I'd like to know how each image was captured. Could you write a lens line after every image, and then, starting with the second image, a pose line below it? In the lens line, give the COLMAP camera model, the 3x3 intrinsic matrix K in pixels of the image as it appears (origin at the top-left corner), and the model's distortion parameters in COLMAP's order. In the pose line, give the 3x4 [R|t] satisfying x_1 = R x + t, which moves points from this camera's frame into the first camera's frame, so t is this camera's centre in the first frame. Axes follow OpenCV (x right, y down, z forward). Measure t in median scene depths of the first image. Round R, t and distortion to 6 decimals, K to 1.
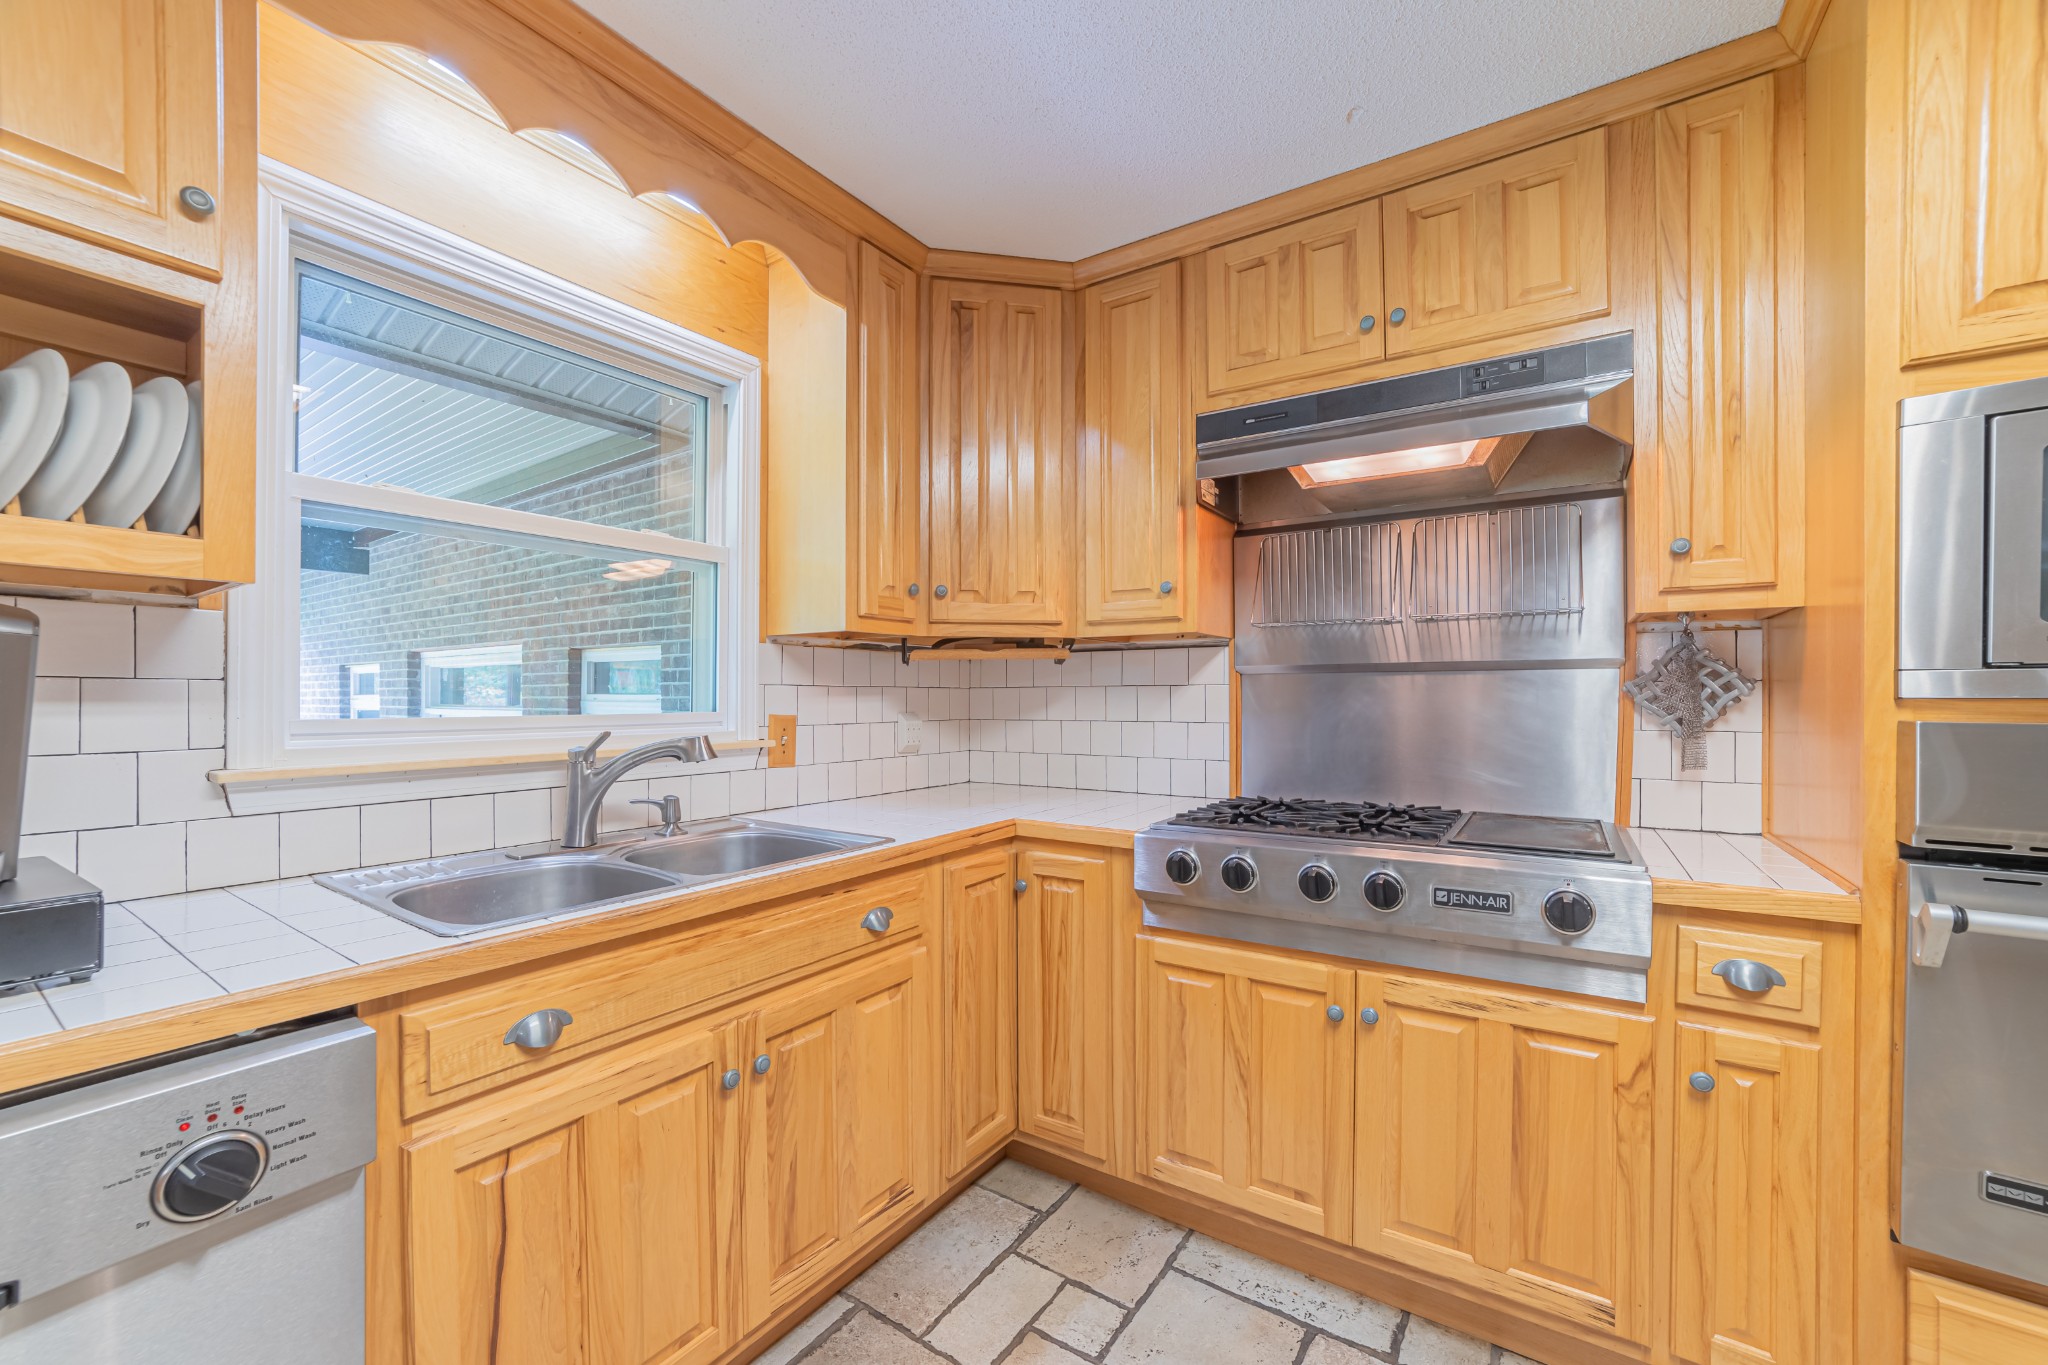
lens RADIAL K [[808.5, 0, 1022.8], [0, 808.5, 696.9], [0, 0, 1]] dist [-0.053030, 0.019320]
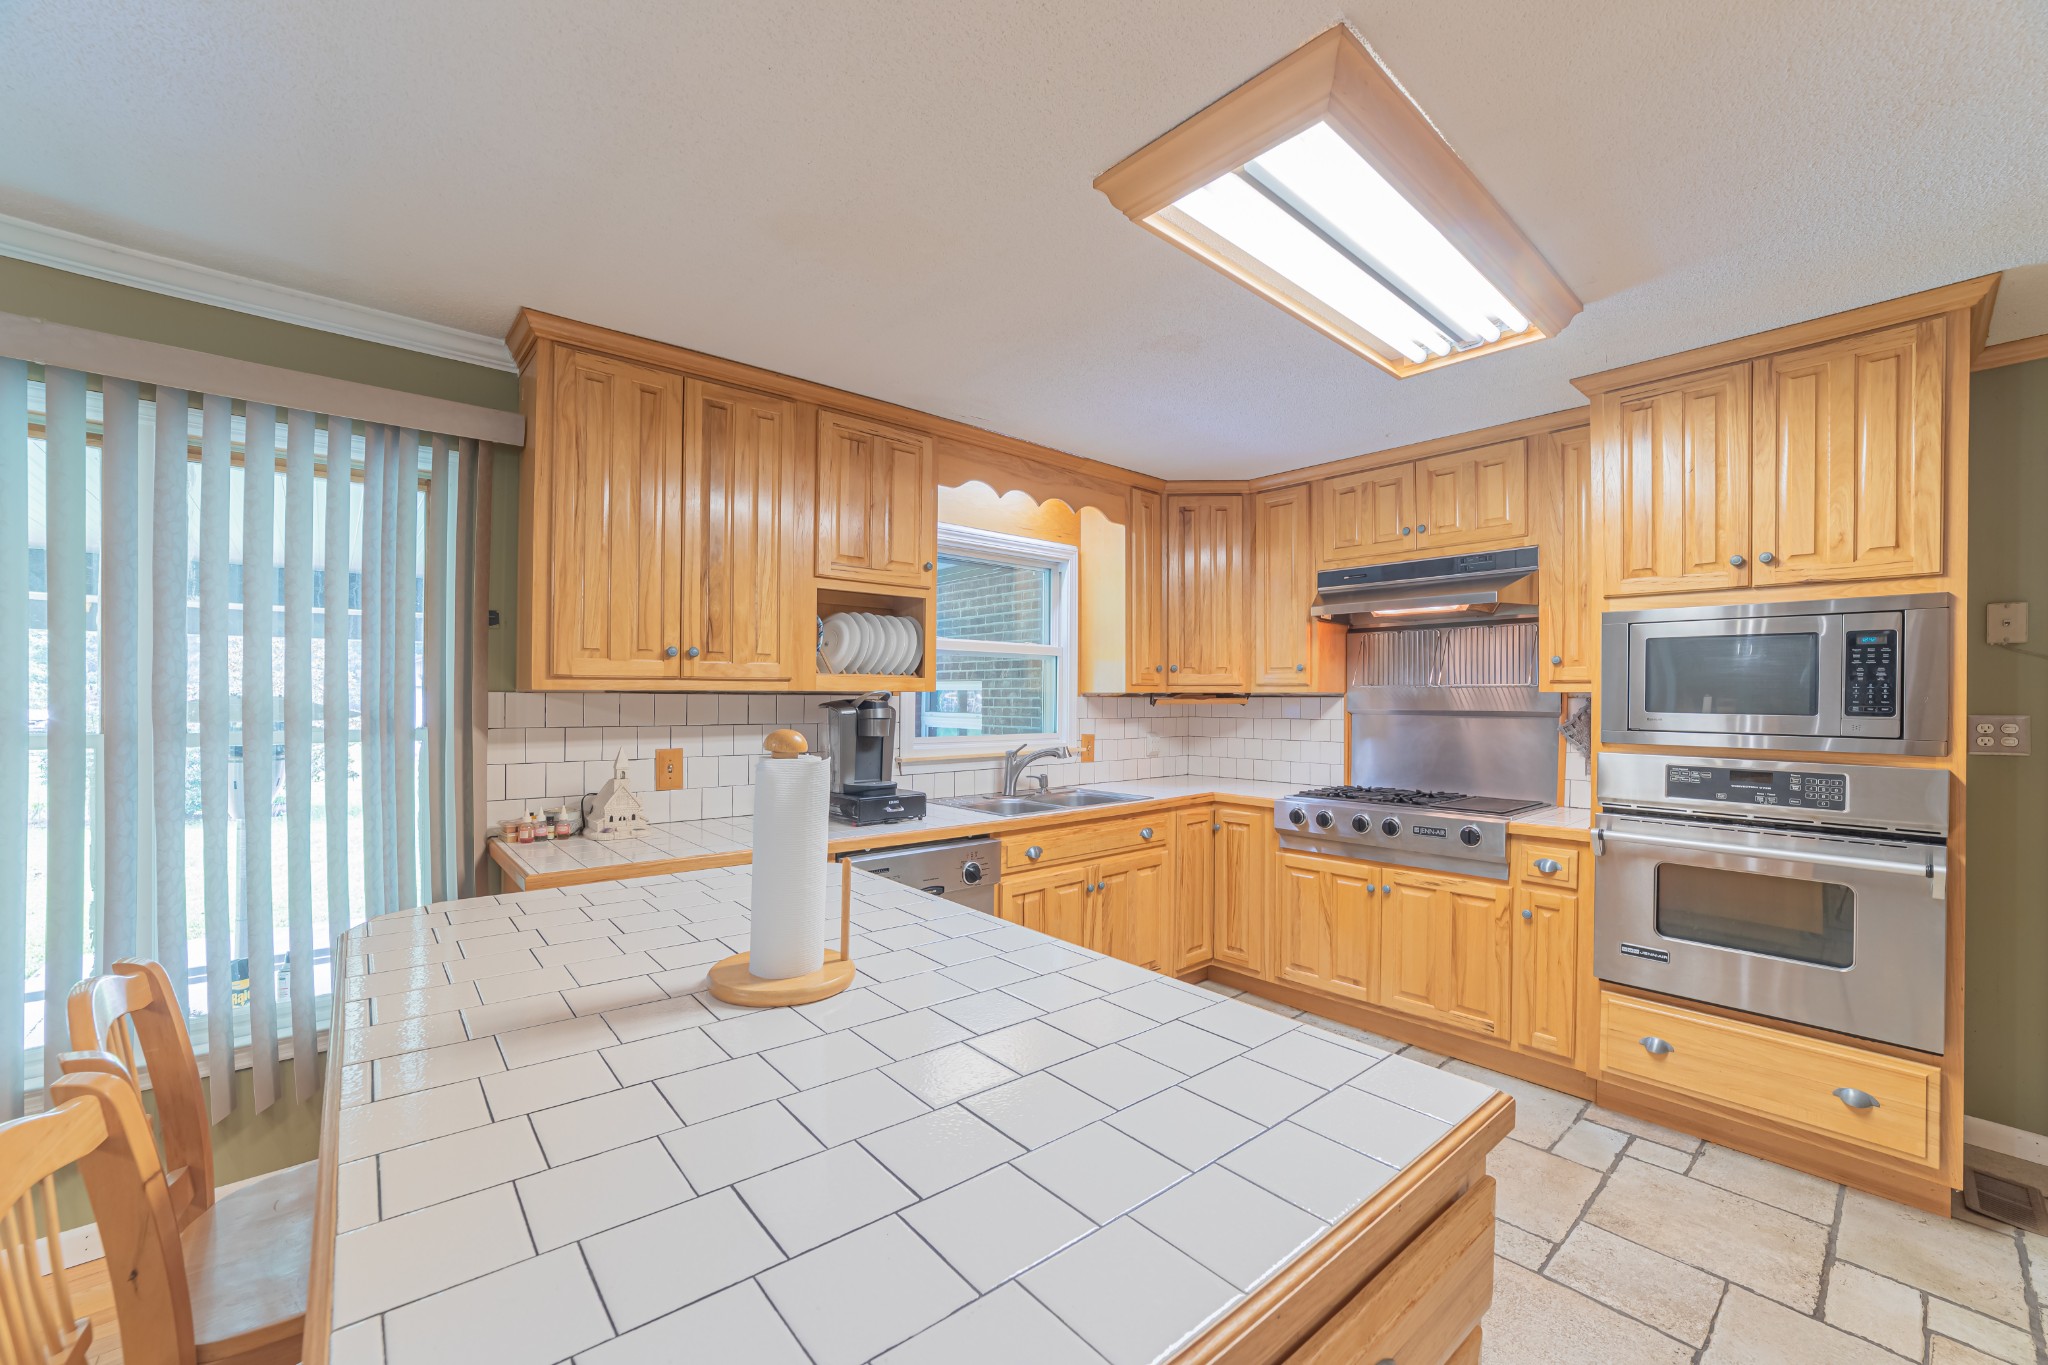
lens RADIAL K [[808.5, 0, 1022.8], [0, 808.5, 696.9], [0, 0, 1]] dist [-0.053030, 0.019320]
pose [[0.966108, 0.004173, -0.258103, 0.045992], [-0.004837, 0.999986, -0.001937, -0.068428], [0.258092, 0.003120, 0.966115, -0.970110]]
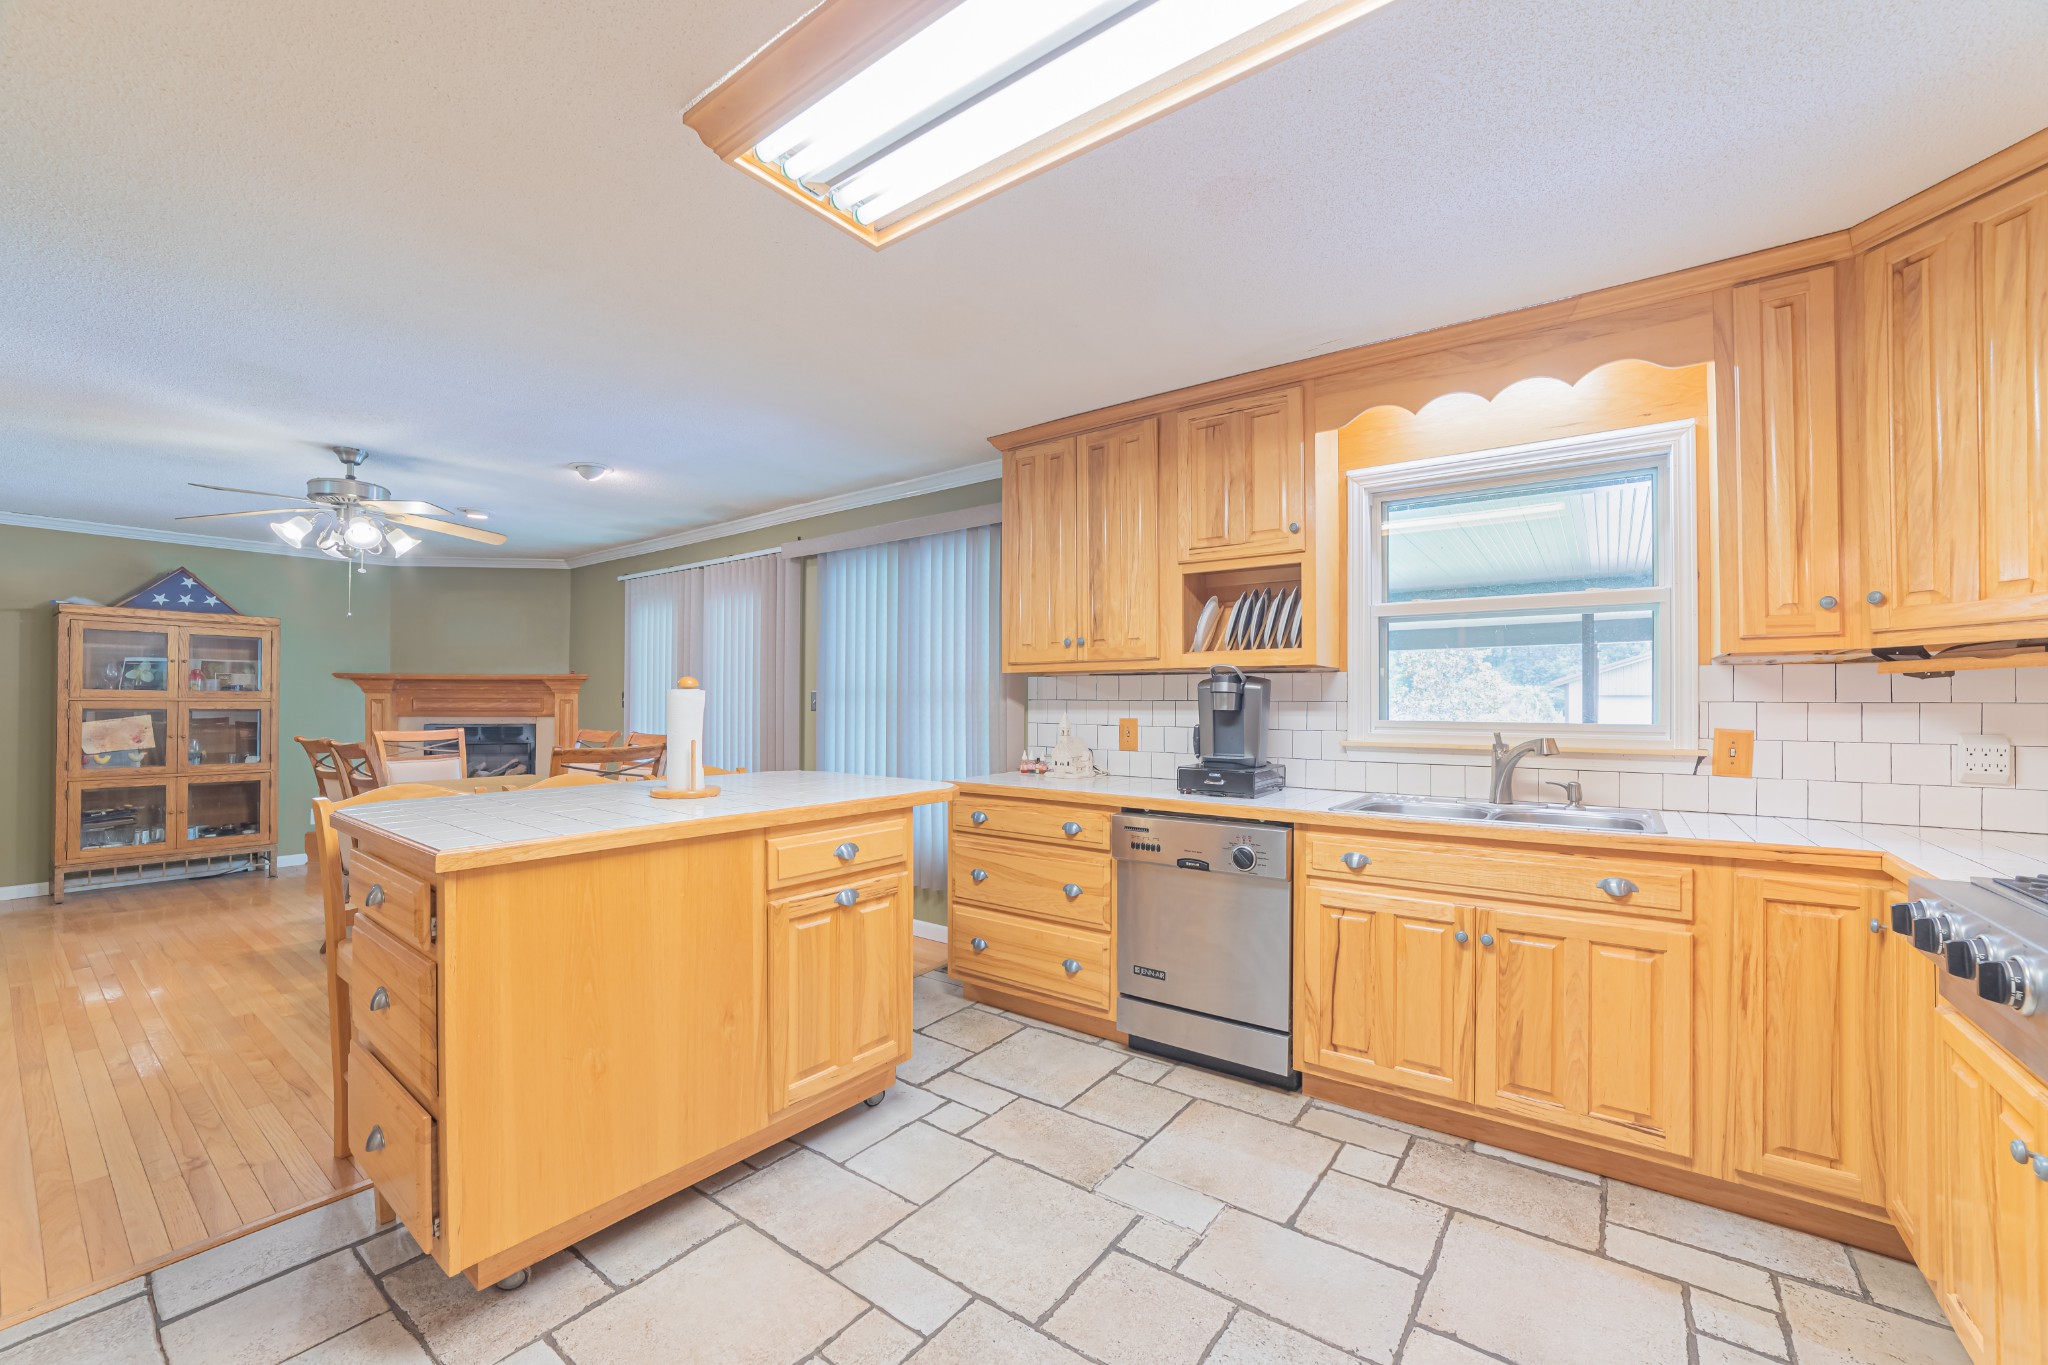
lens RADIAL K [[808.5, 0, 1022.8], [0, 808.5, 696.9], [0, 0, 1]] dist [-0.053030, 0.019320]
pose [[-0.042836, -0.008846, -0.999043, 0.915690], [-0.006109, 0.999944, -0.008592, -0.007169], [0.999063, 0.005735, -0.042887, 0.089253]]
